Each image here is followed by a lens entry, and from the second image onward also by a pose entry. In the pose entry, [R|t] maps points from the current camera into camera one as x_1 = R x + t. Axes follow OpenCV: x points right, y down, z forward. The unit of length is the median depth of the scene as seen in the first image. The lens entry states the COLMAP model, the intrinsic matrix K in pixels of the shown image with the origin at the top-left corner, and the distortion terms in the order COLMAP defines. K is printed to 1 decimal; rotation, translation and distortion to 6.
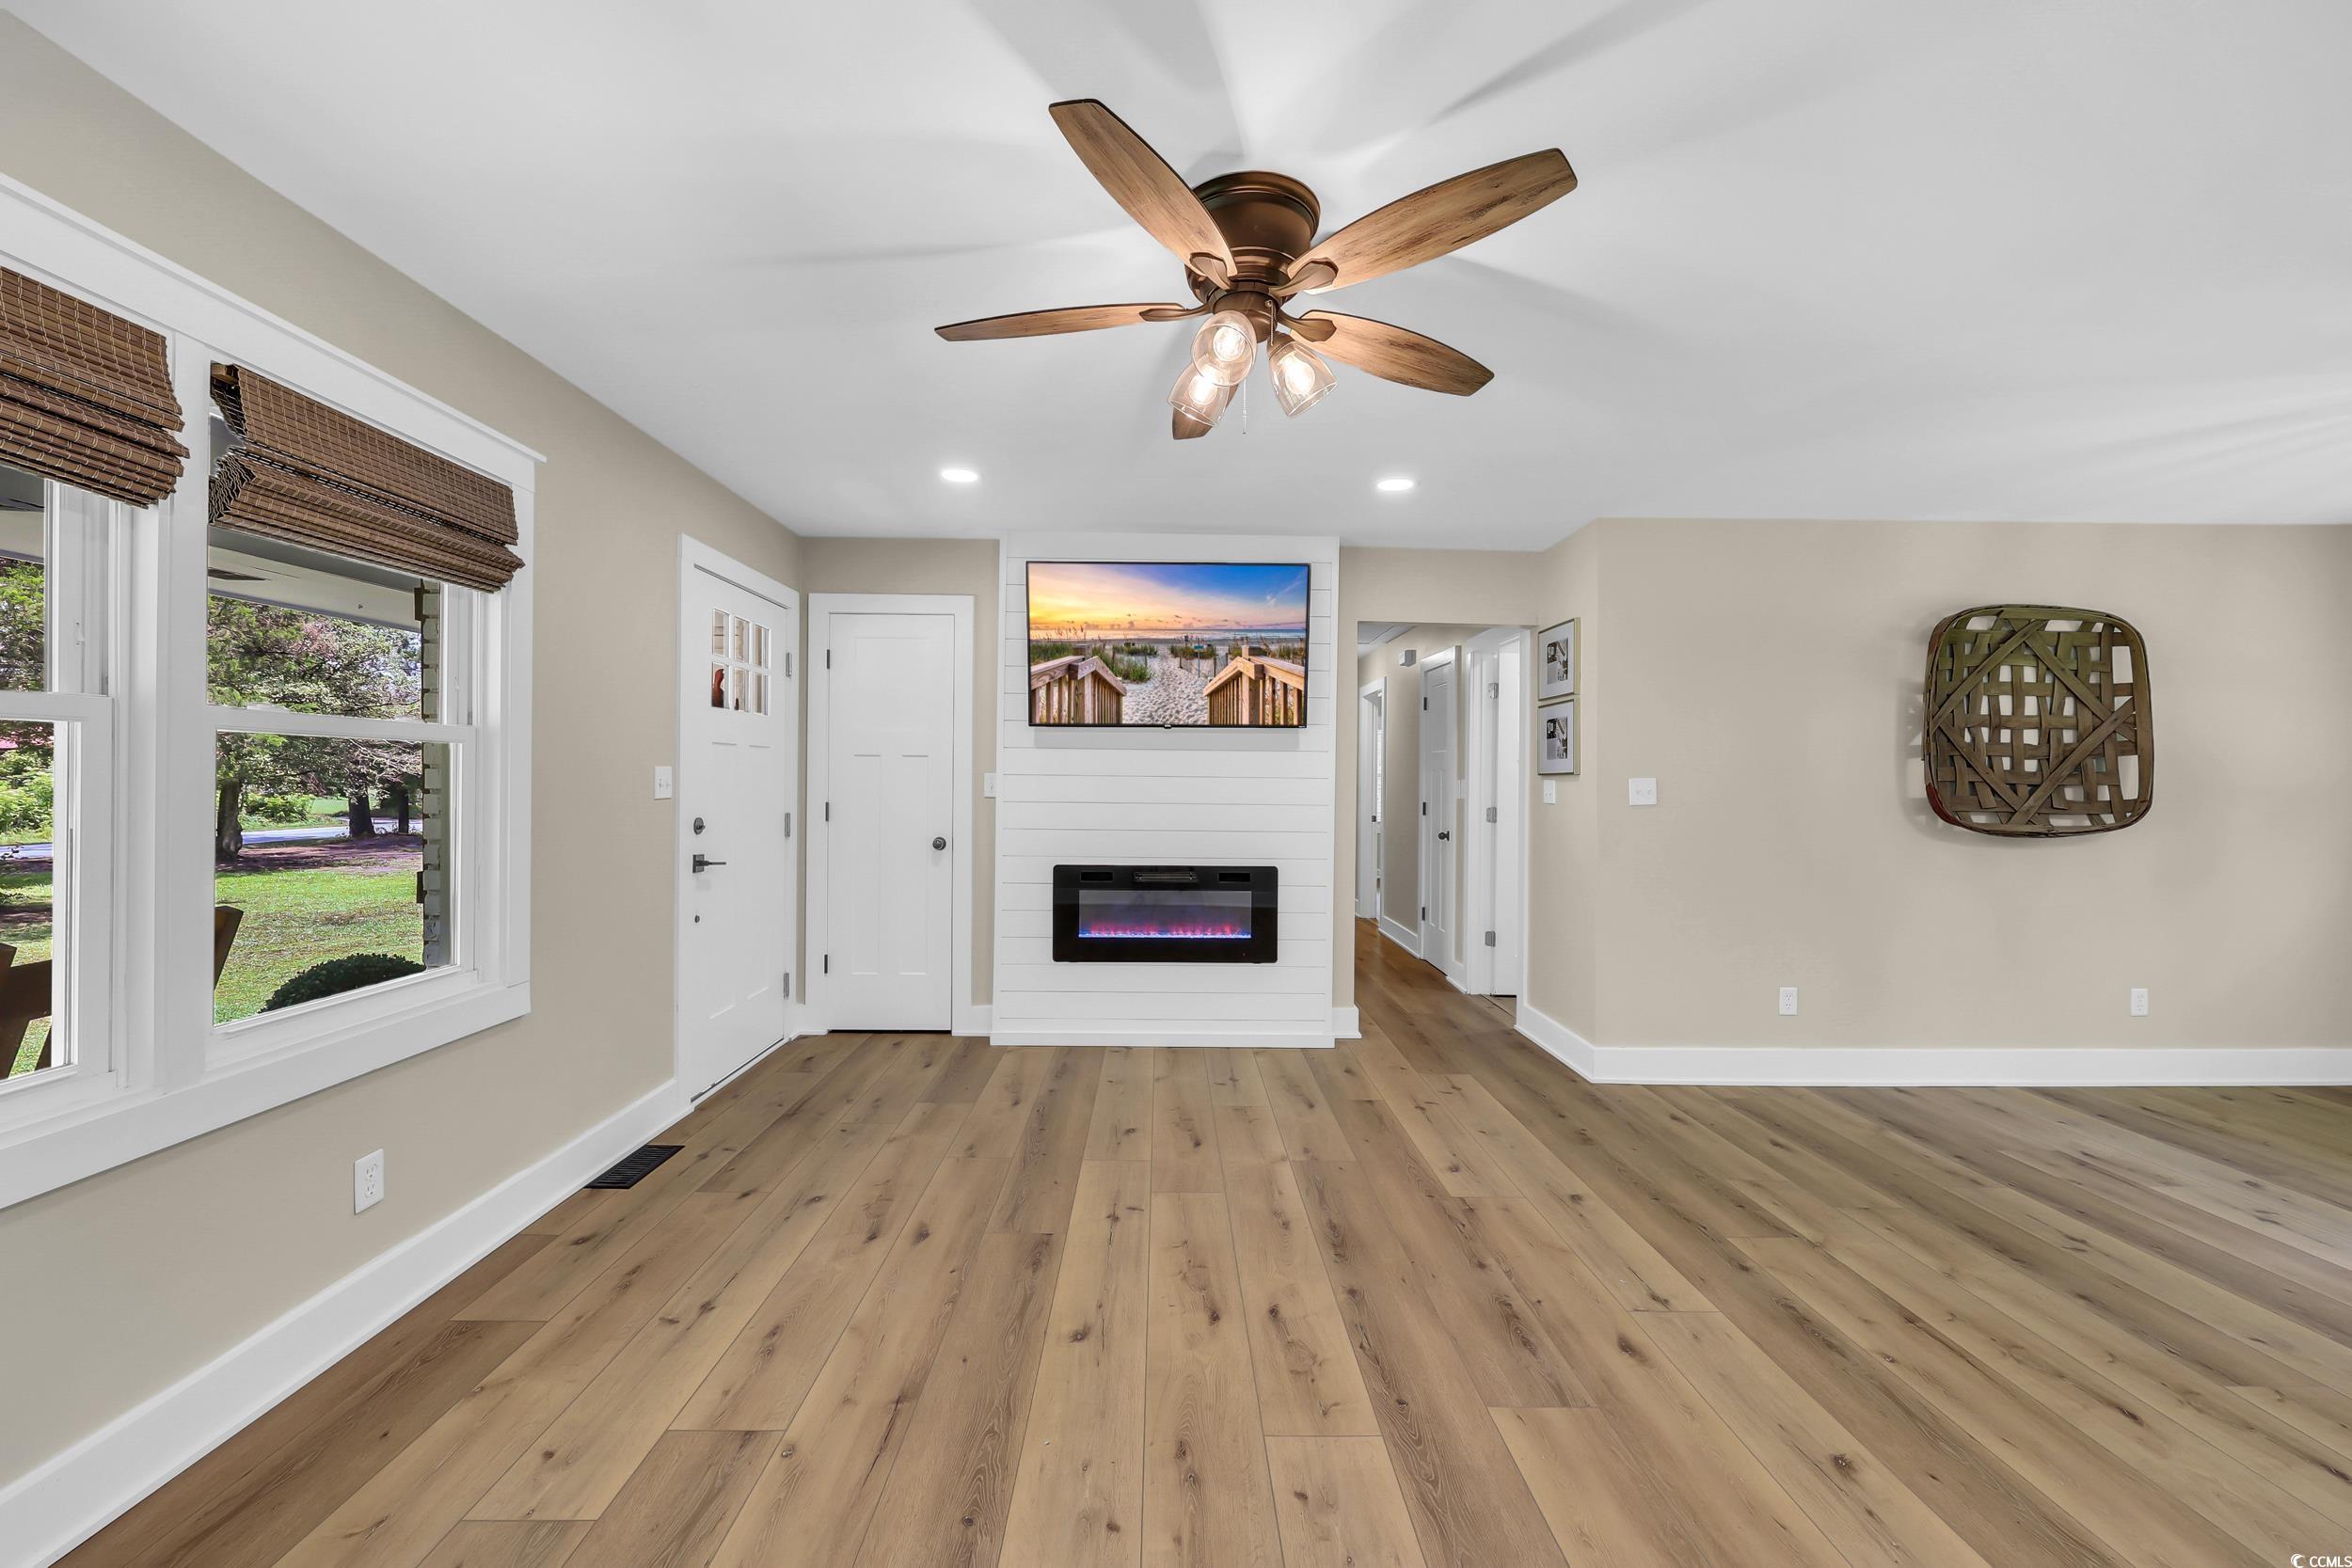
lens RADIAL K [[1003.3, 0, 1226.7], [0, 1003.3, 779.2], [0, 0, 1]] dist [0.000761, 0.000099]
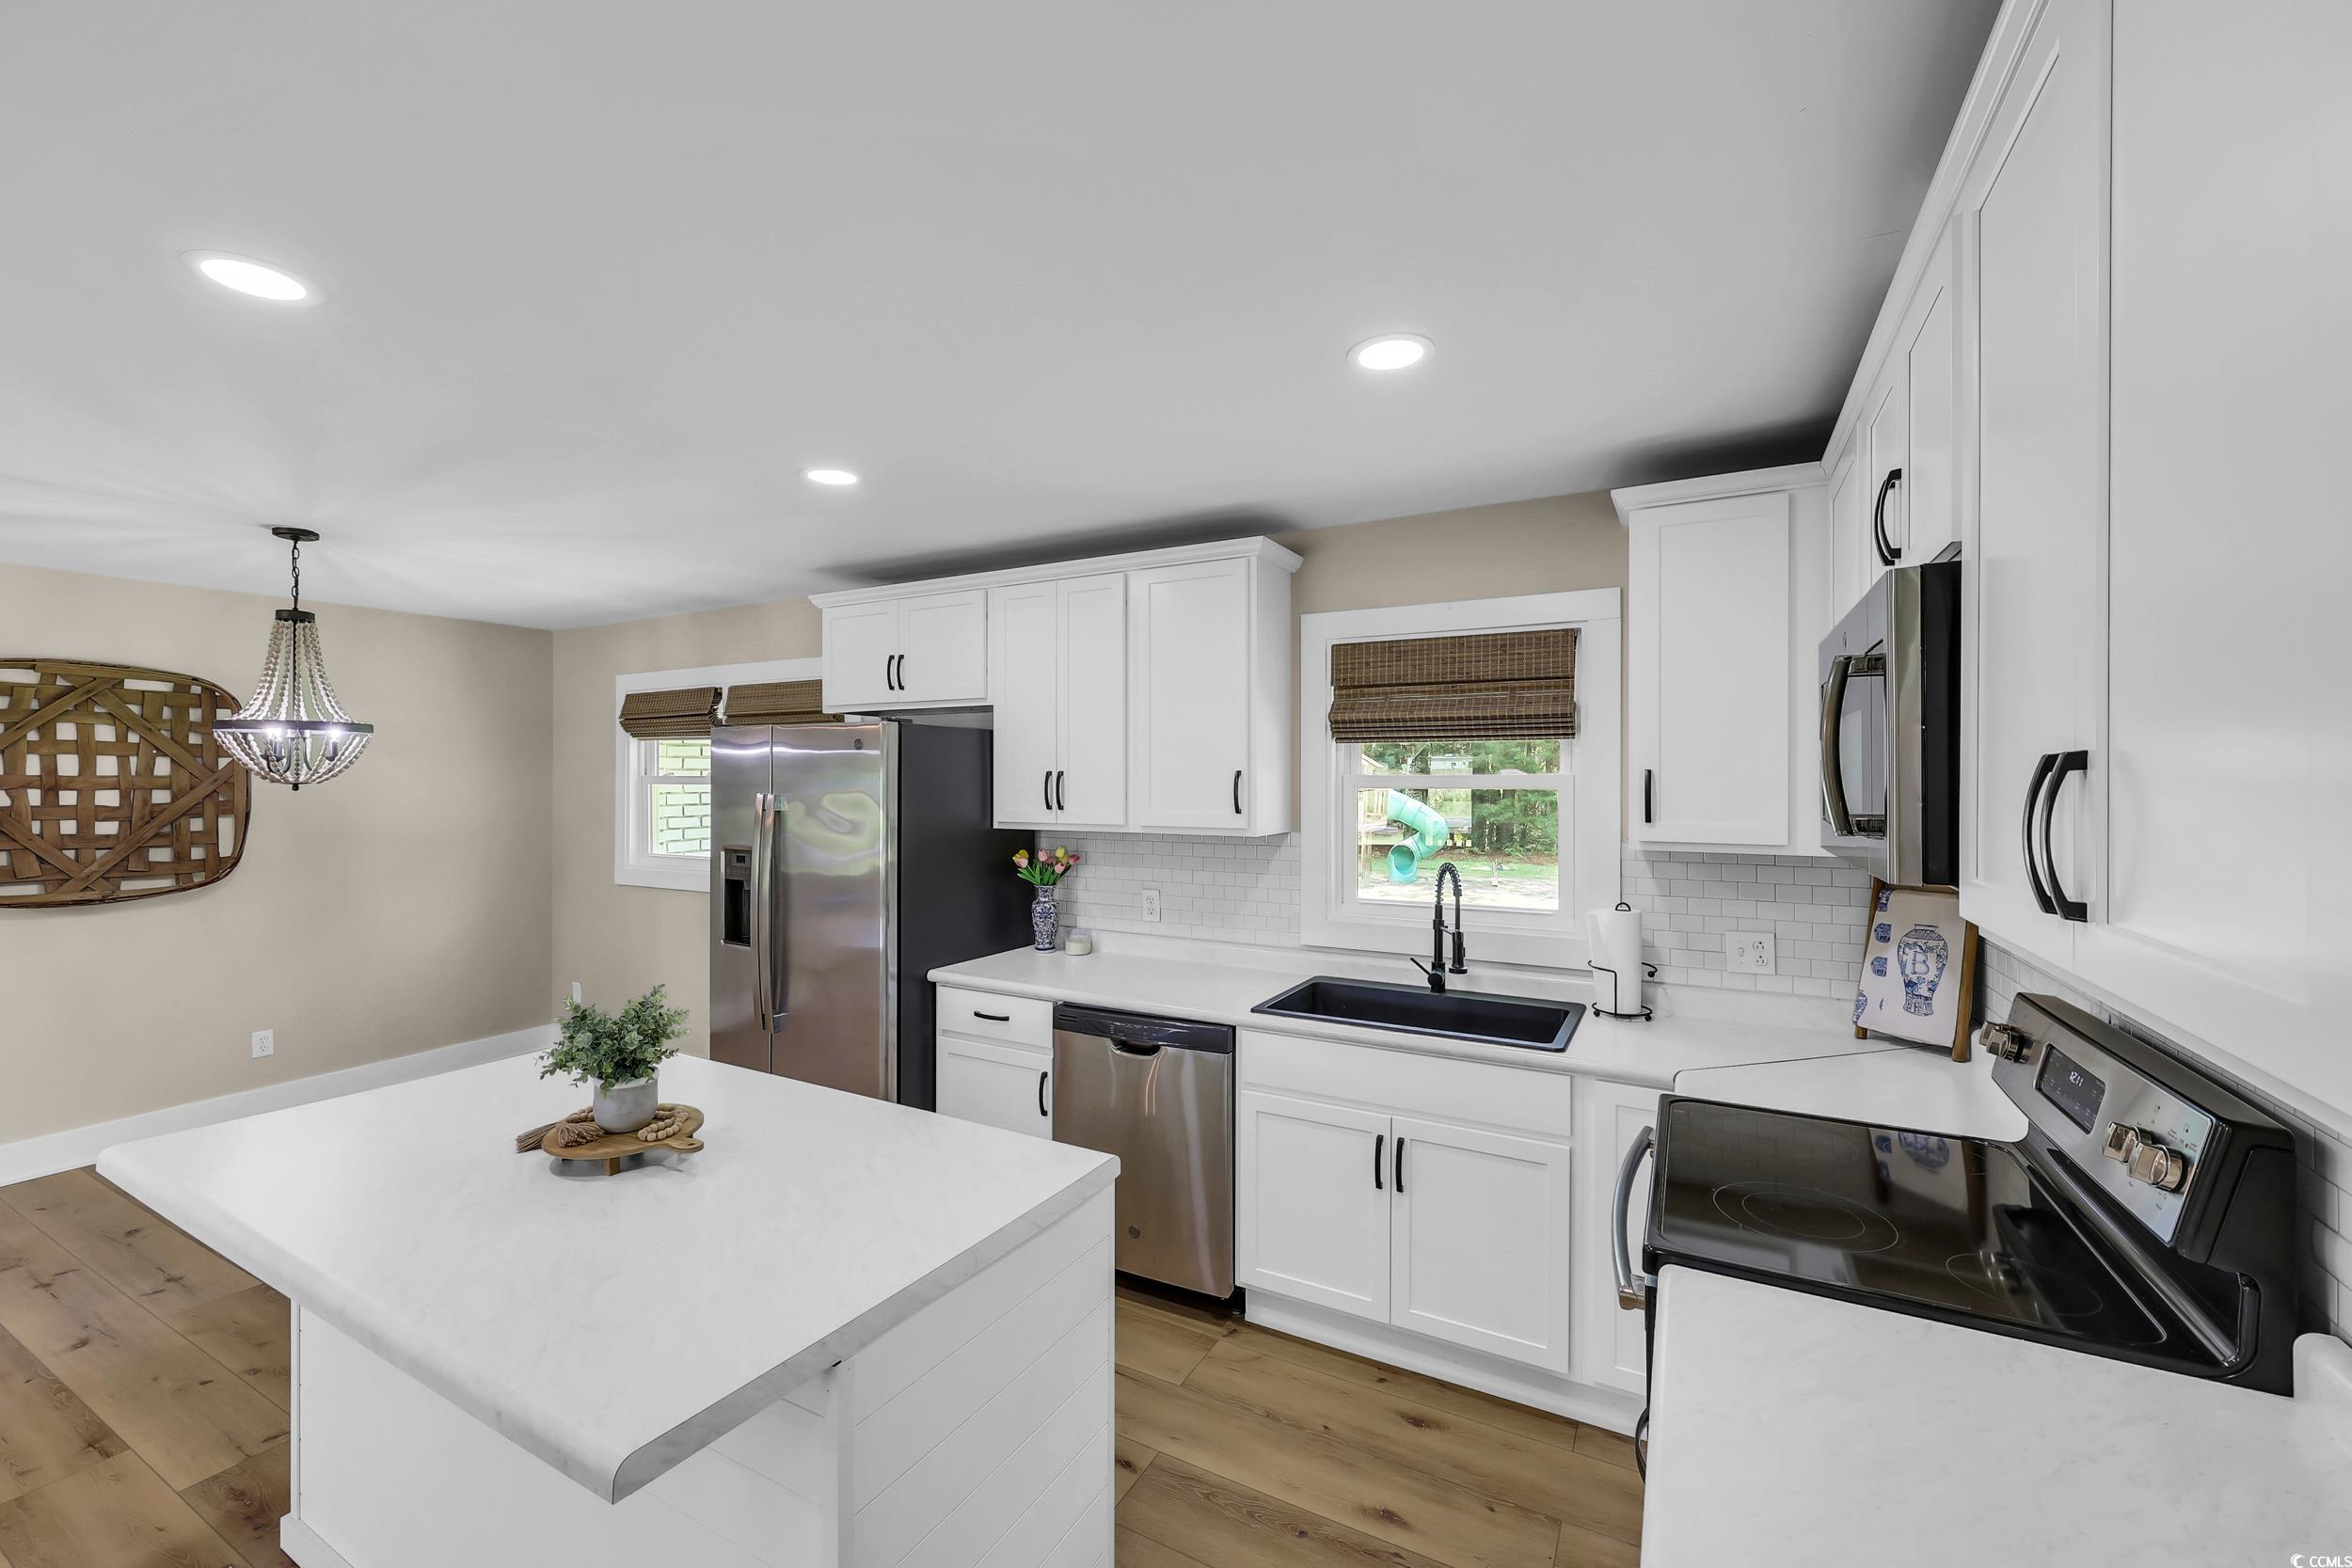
lens RADIAL K [[949.7, 0, 1171.6], [0, 949.7, 794.2], [0, 0, 1]] dist [-0.000009, 0.000025]
pose [[0.524144, -0.026576, 0.851215, 0.802471], [0.002827, 0.999562, 0.029467, -0.100078], [-0.851625, -0.013039, 0.523990, -0.501532]]
